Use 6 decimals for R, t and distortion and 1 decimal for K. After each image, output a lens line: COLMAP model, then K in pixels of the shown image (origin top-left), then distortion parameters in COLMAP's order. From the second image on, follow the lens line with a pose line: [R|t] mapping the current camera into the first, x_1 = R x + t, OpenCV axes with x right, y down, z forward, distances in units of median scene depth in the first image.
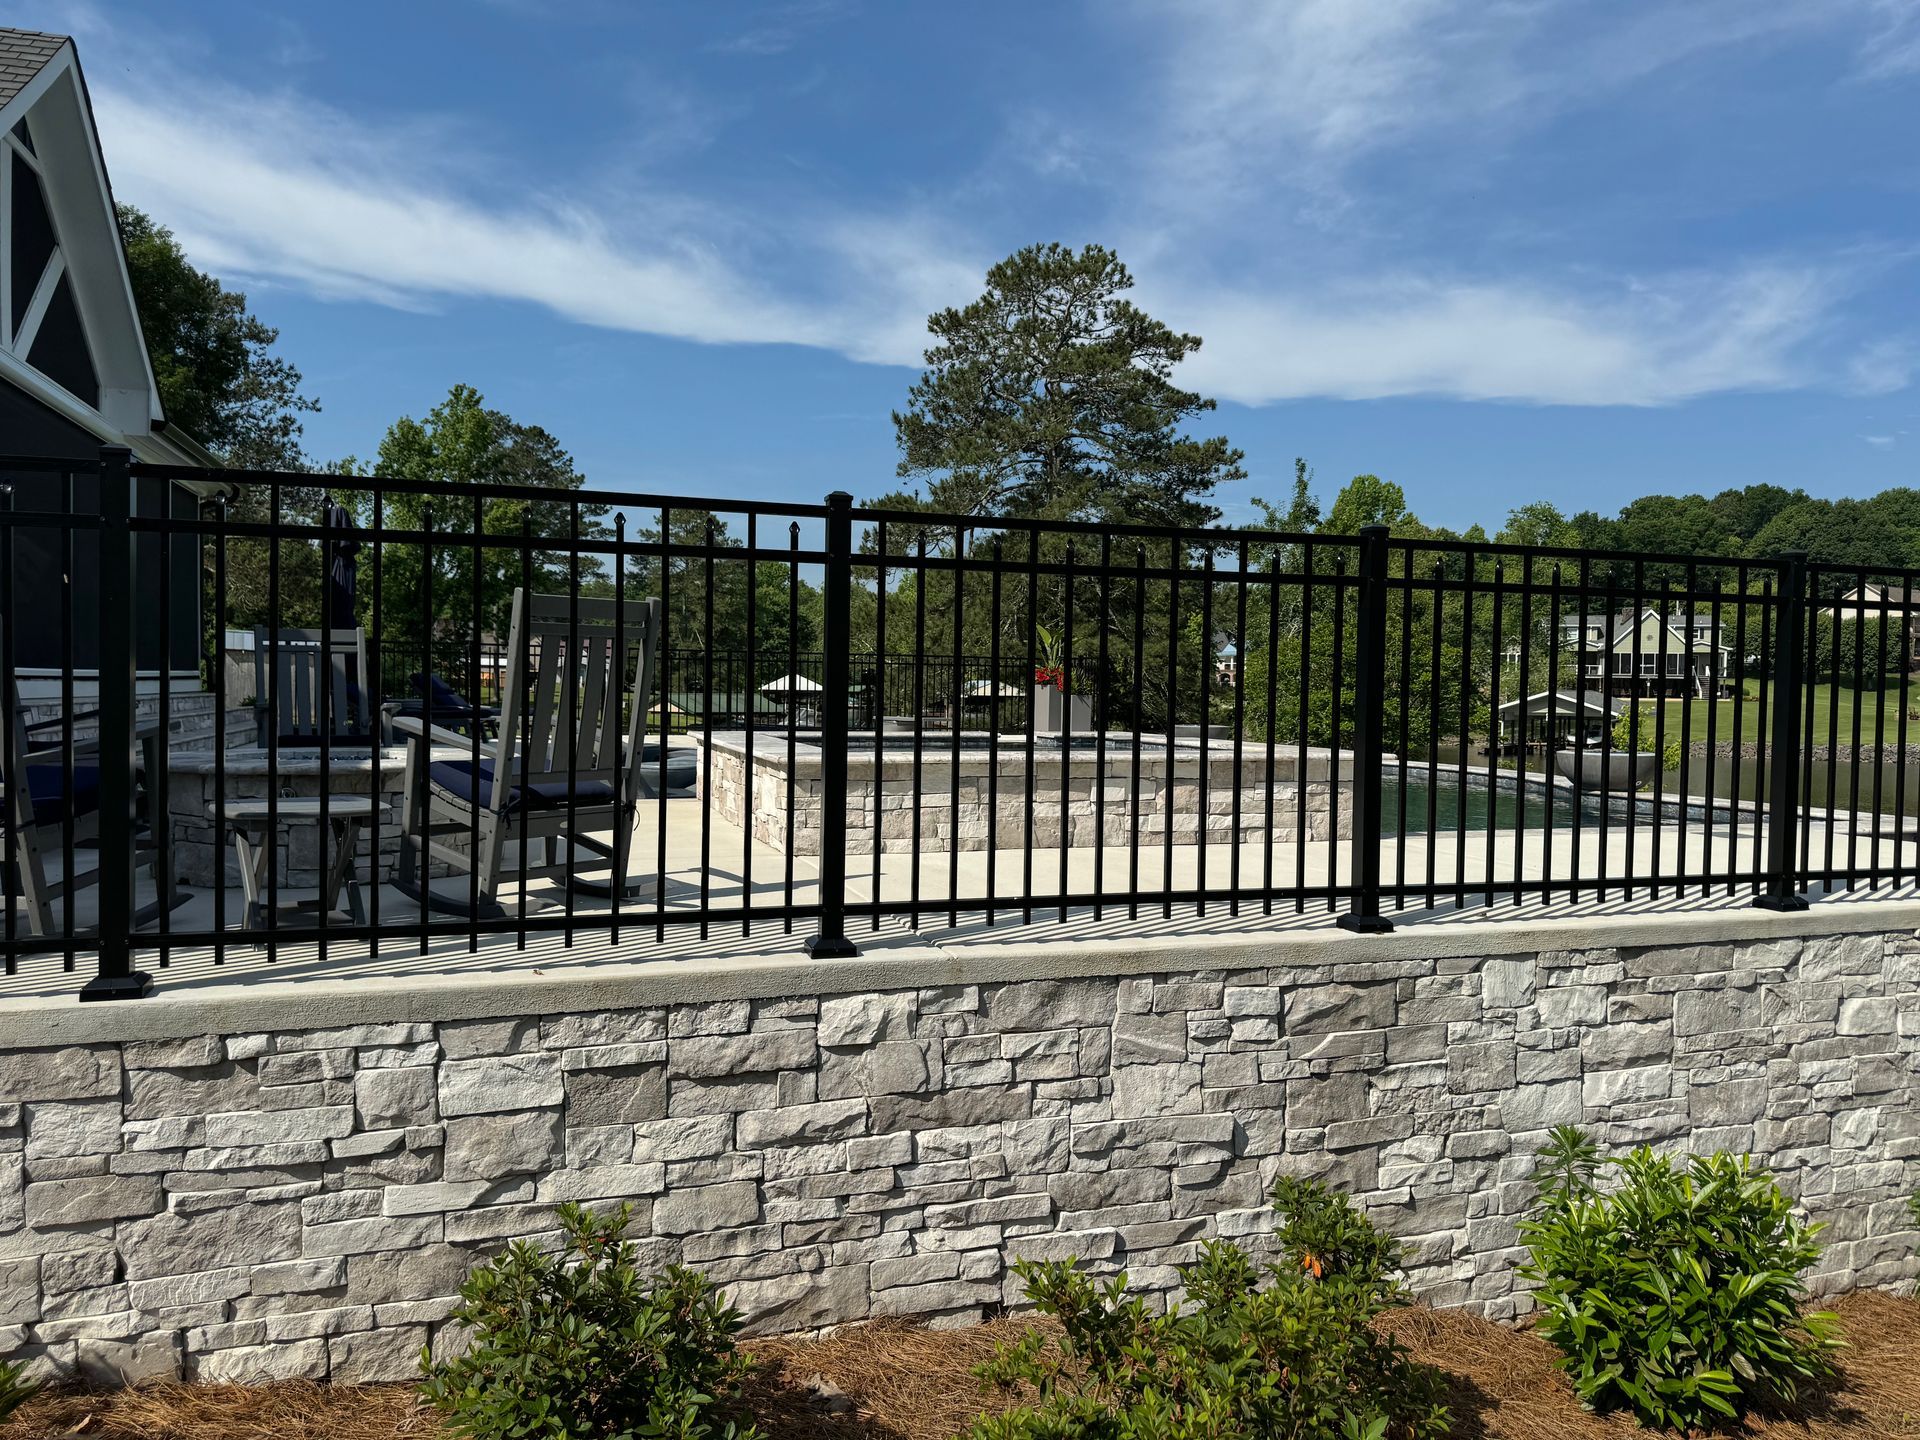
lens RADIAL K [[1362.5, 0, 1000.5], [0, 1362.5, 748.0], [0, 0, 1]] dist [0.105782, -0.179996]
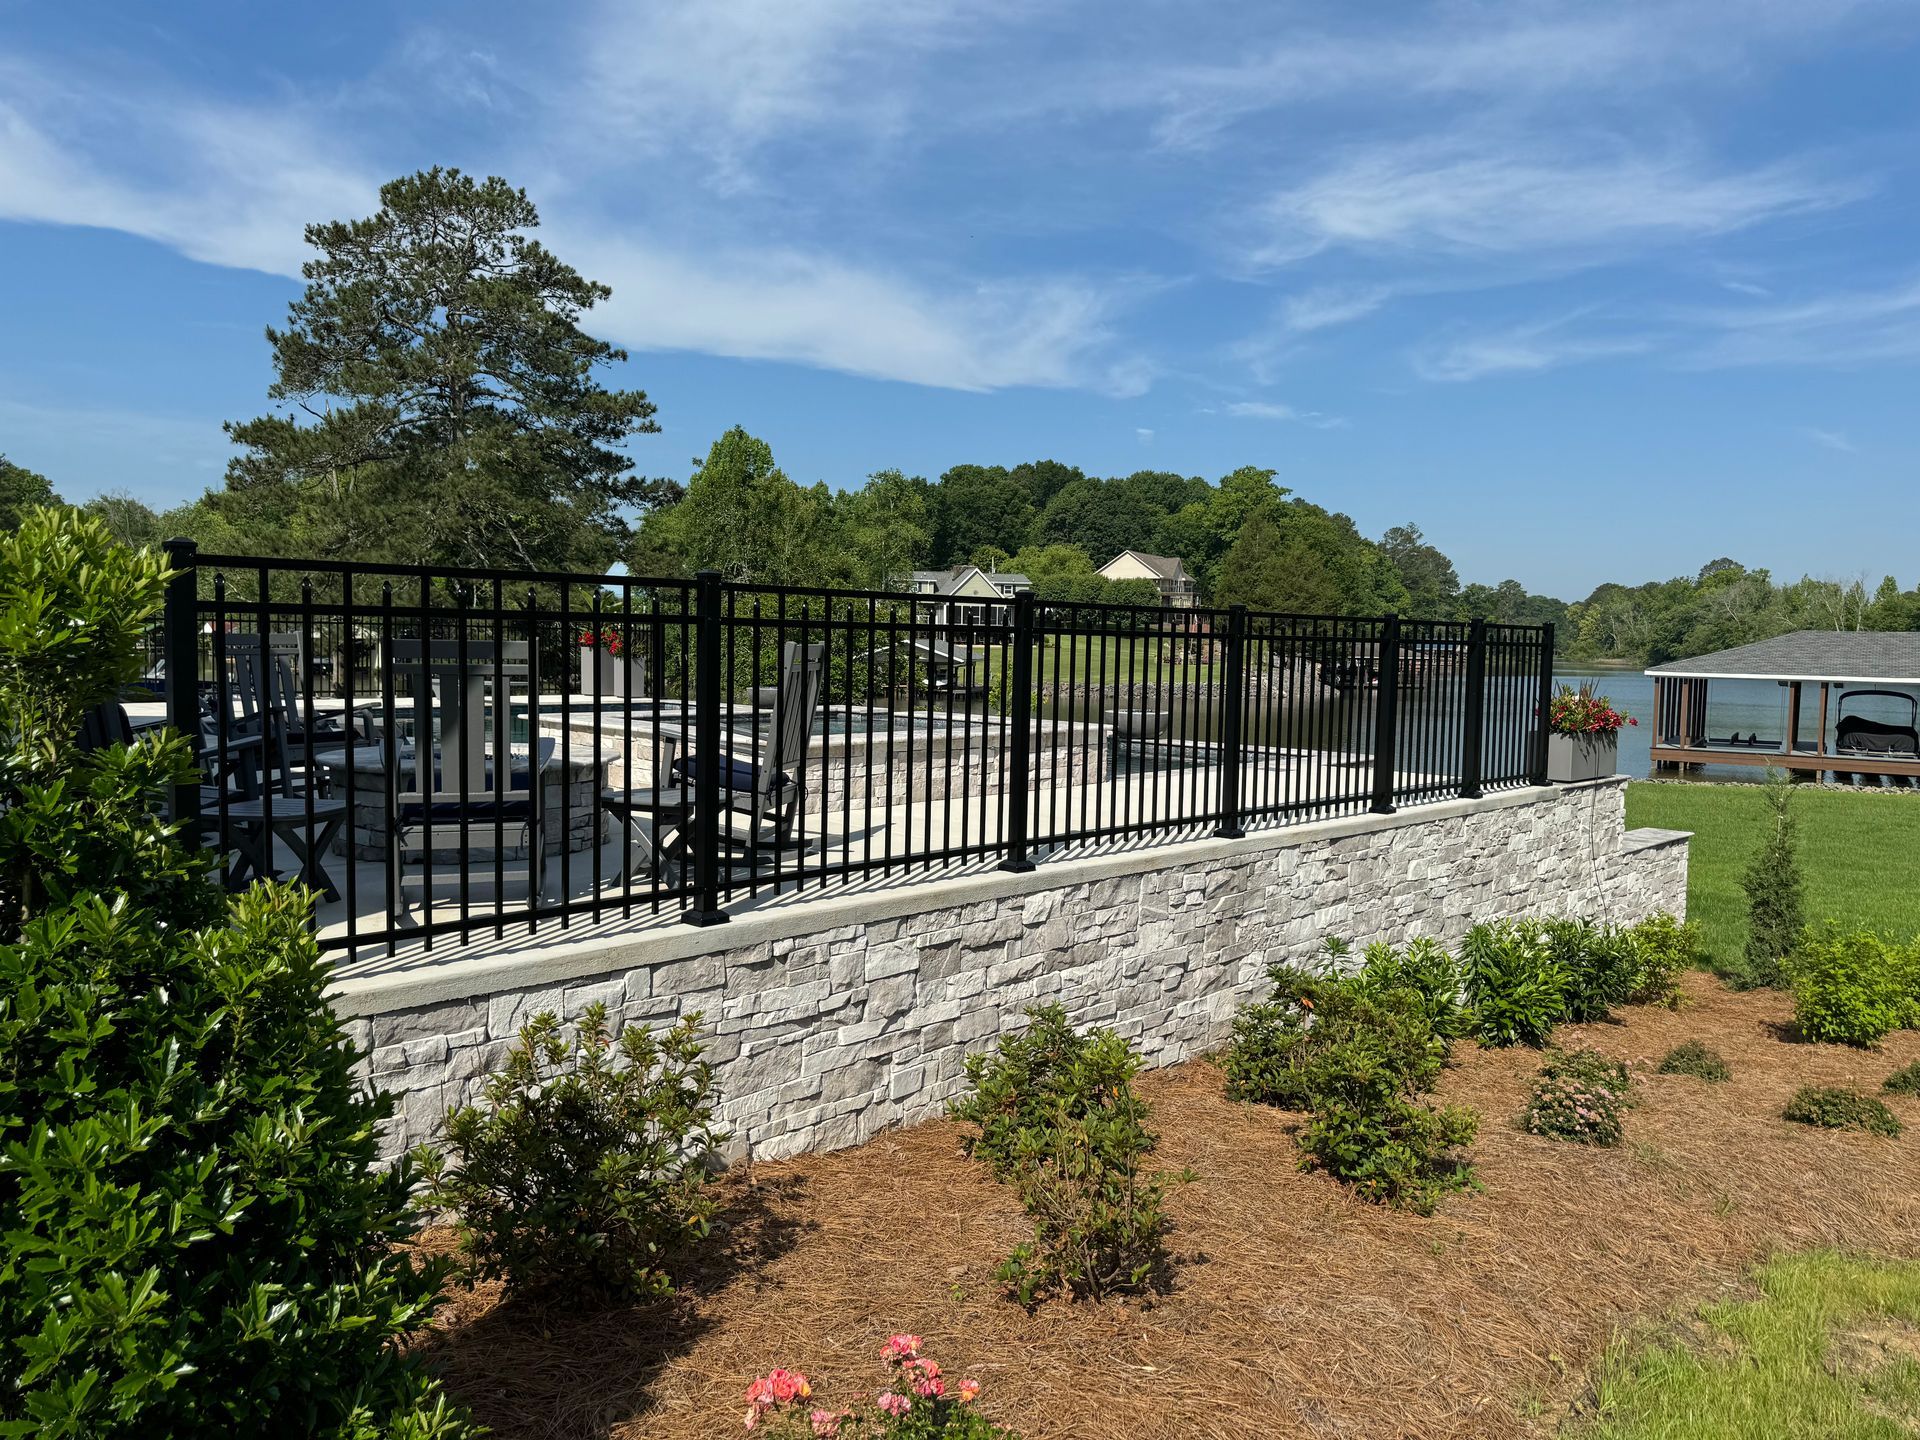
lens RADIAL K [[1362.5, 0, 1000.5], [0, 1362.5, 748.0], [0, 0, 1]] dist [0.105782, -0.179996]
pose [[0.883588, -0.030888, 0.467246, -0.711507], [0.009354, 0.998787, 0.048339, -0.059969], [-0.468172, -0.038341, 0.882805, -0.344674]]
